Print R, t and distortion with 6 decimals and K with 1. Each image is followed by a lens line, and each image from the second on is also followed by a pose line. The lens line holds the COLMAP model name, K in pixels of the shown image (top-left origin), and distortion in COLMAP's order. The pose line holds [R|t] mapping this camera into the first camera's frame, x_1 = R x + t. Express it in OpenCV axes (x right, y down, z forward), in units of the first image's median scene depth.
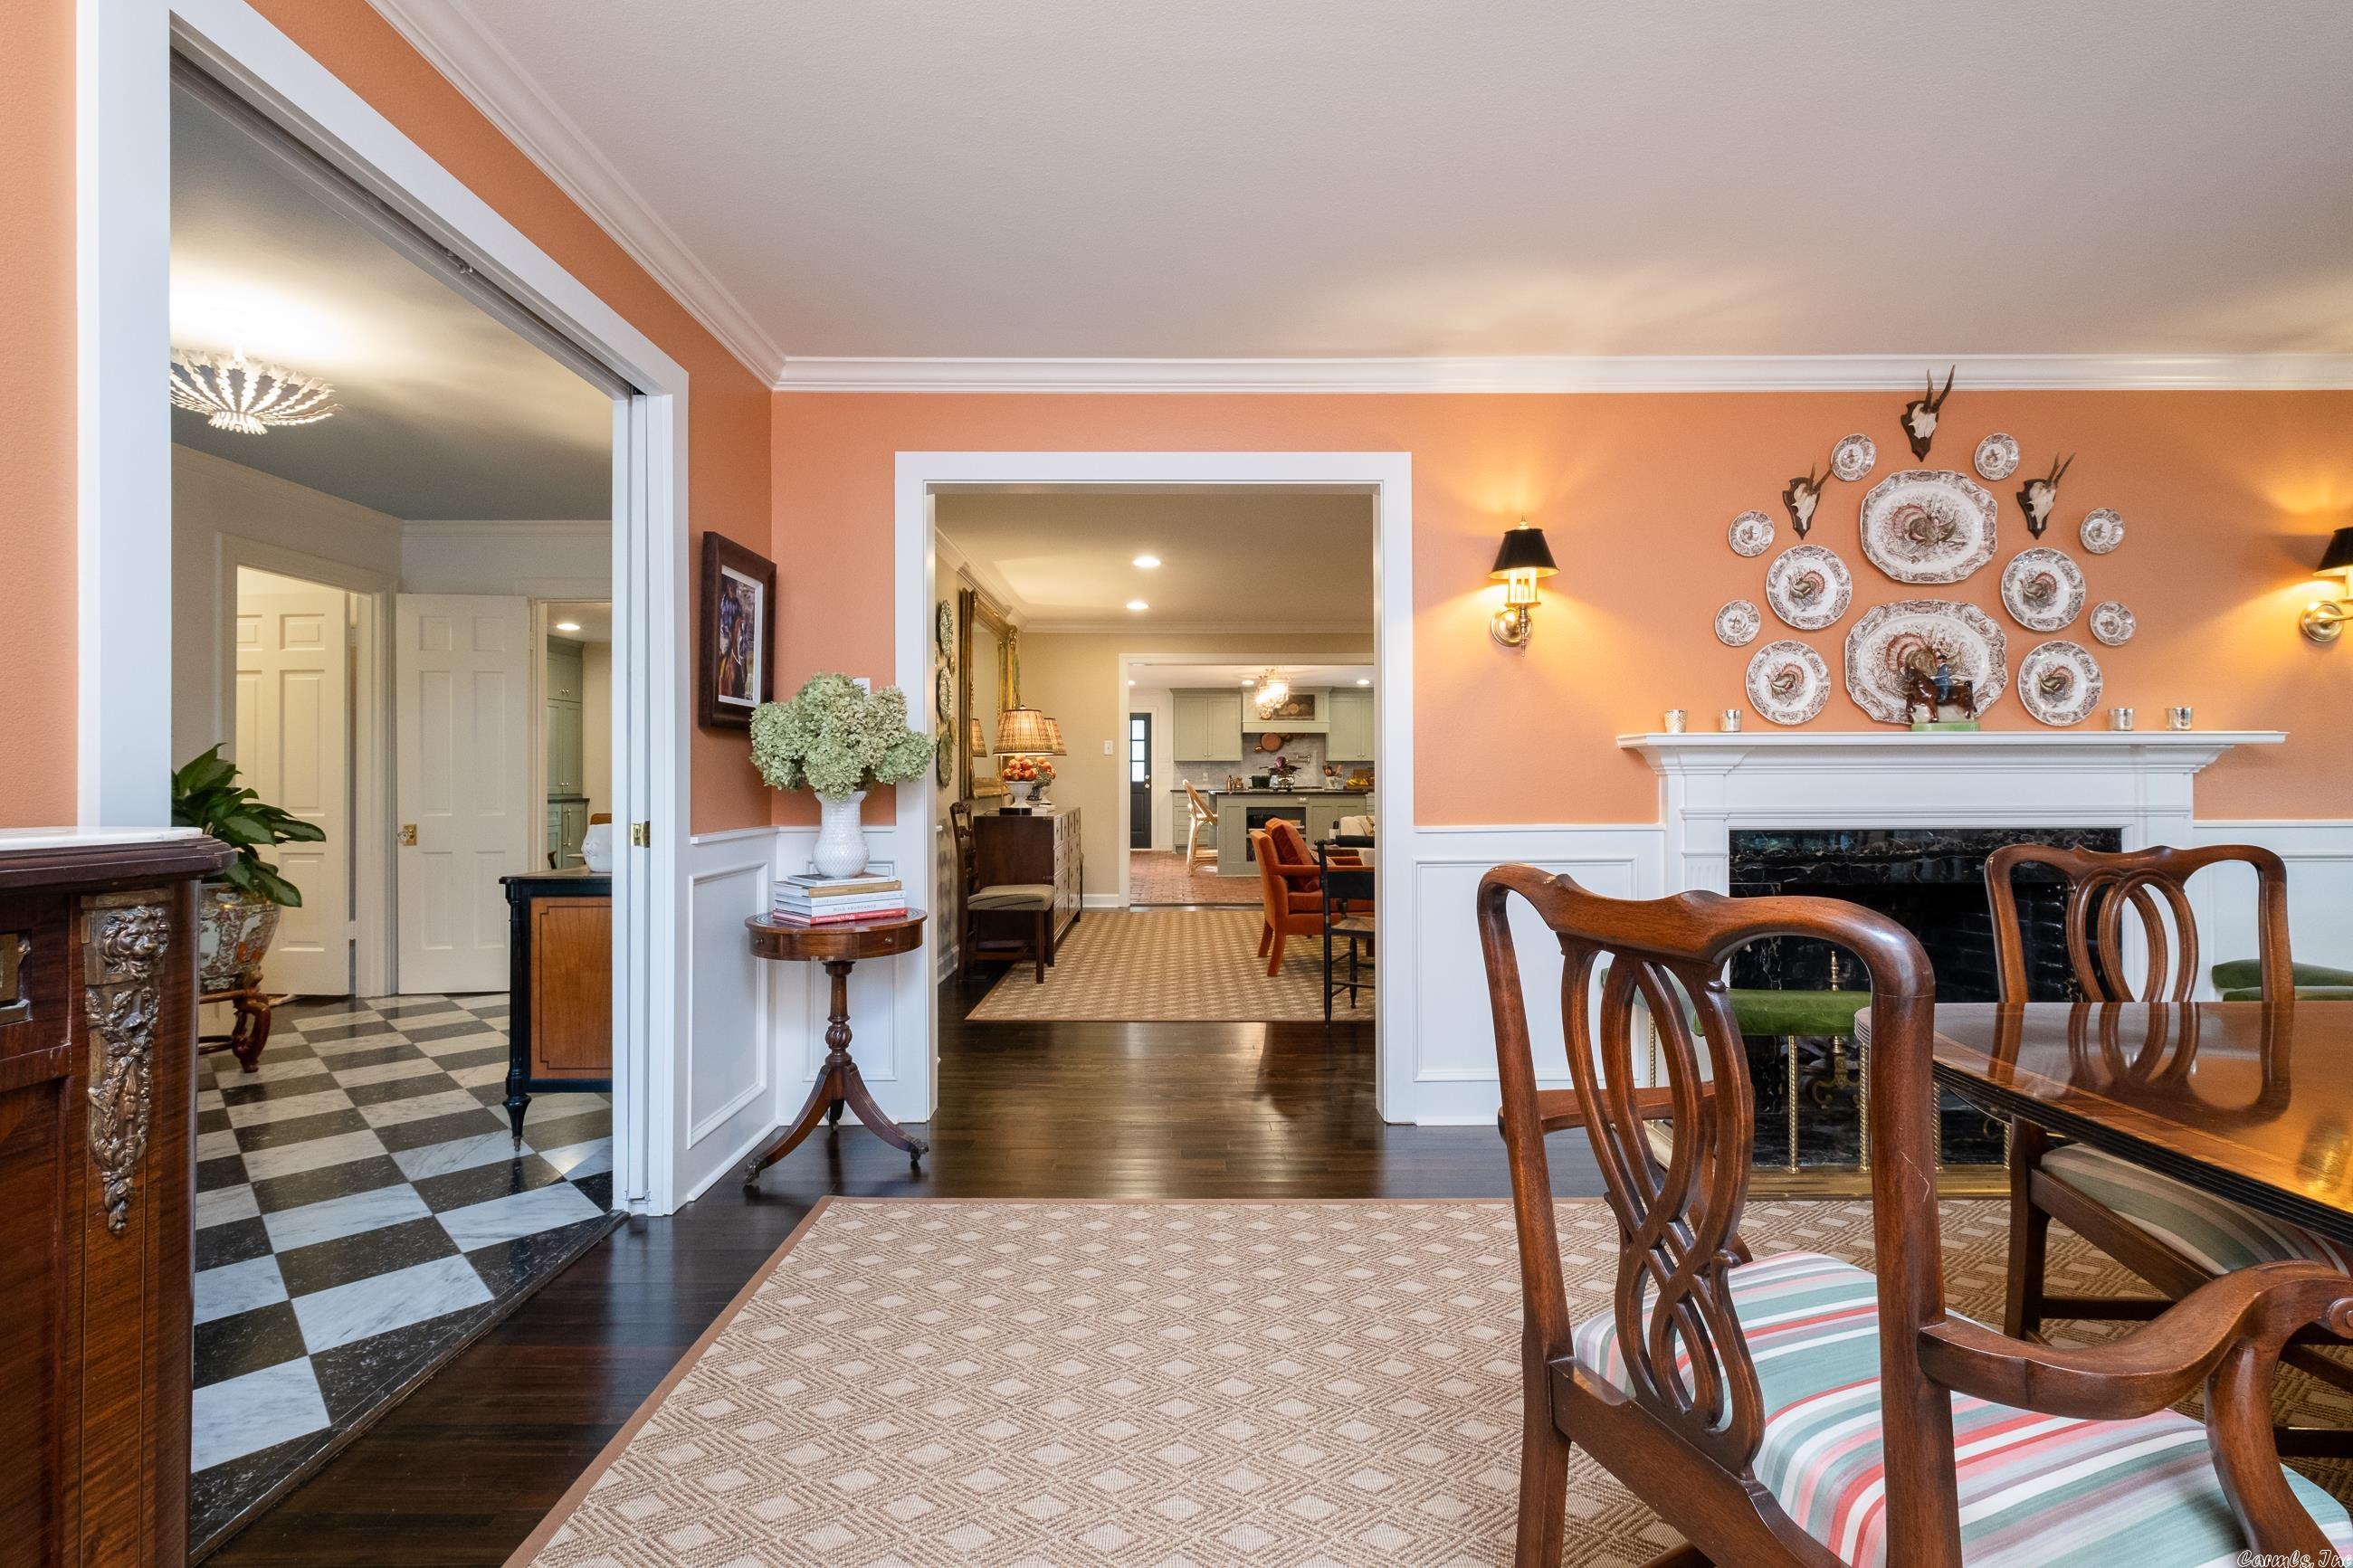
lens RADIAL K [[1074.1, 0, 1173.4], [0, 1074.1, 773.1], [0, 0, 1]] dist [-0.000924, 0.001526]
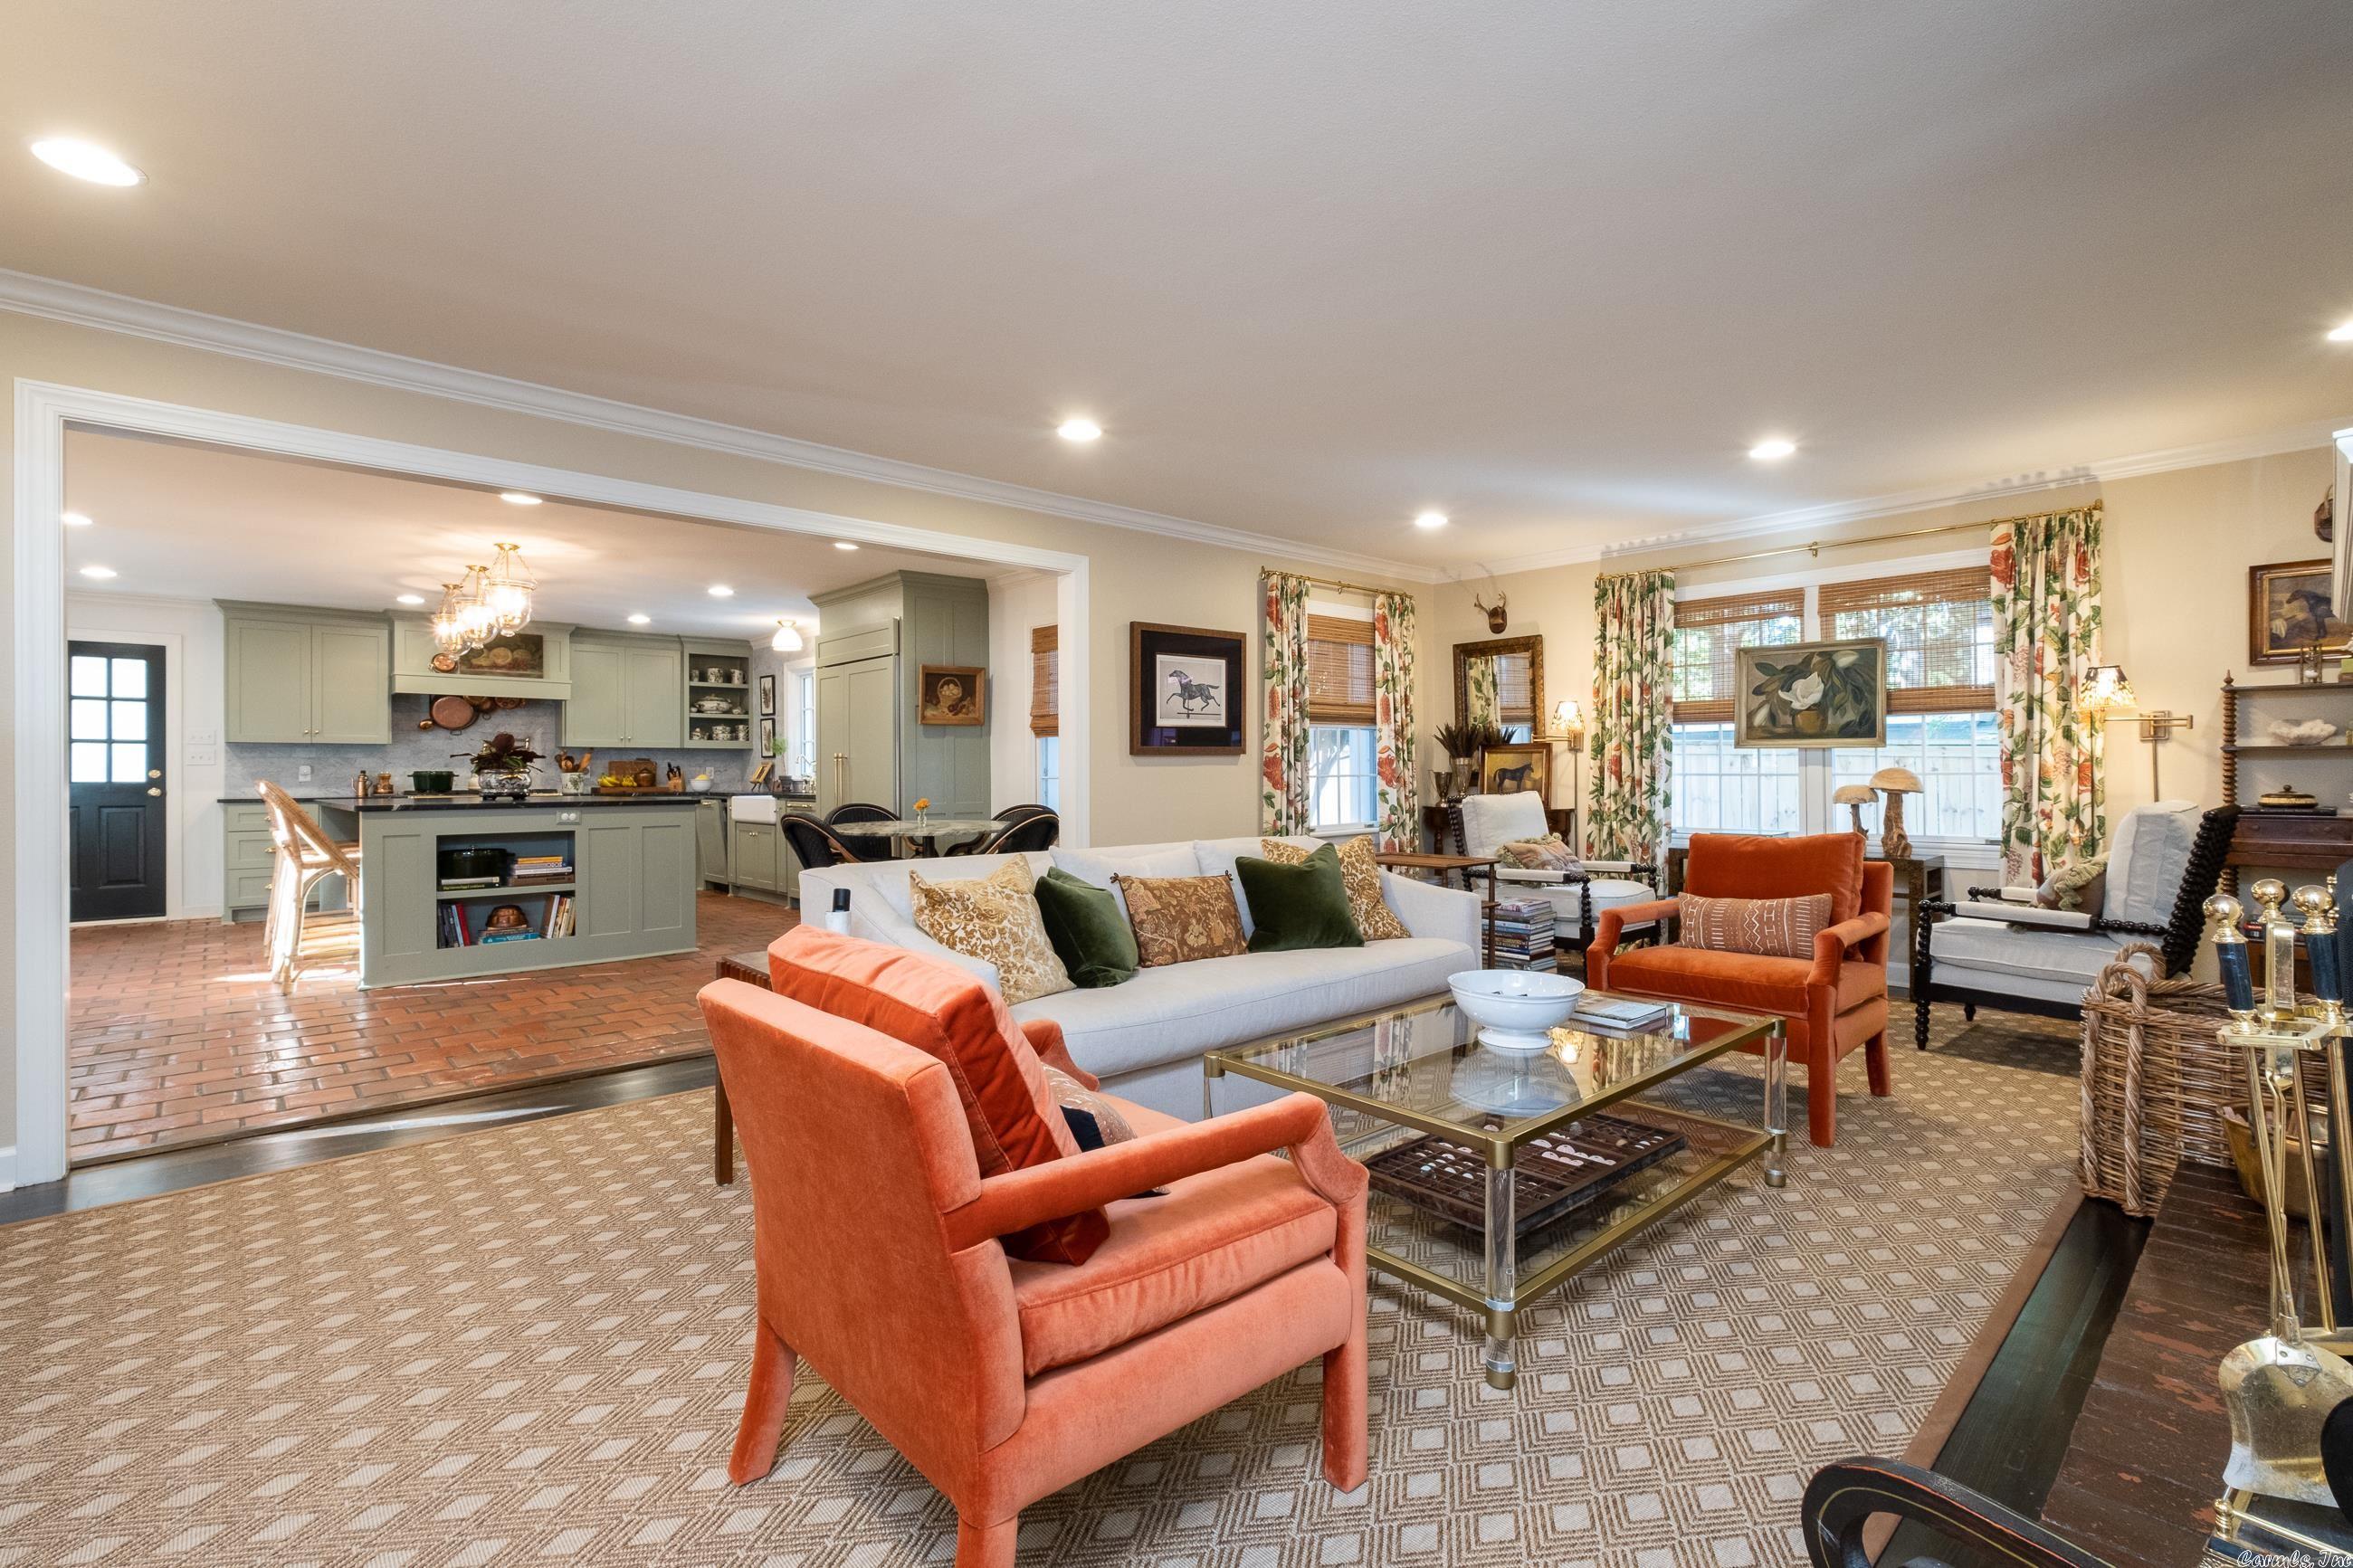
lens RADIAL K [[1074.1, 0, 1139.3], [0, 1074.1, 779.2], [0, 0, 1]] dist [-0.000924, 0.001526]
pose [[0.756064, -0.002325, 0.654494, -0.005883], [-0.000199, 0.999993, 0.003782, 0.004158], [-0.654498, -0.002989, 0.756058, 0.342750]]
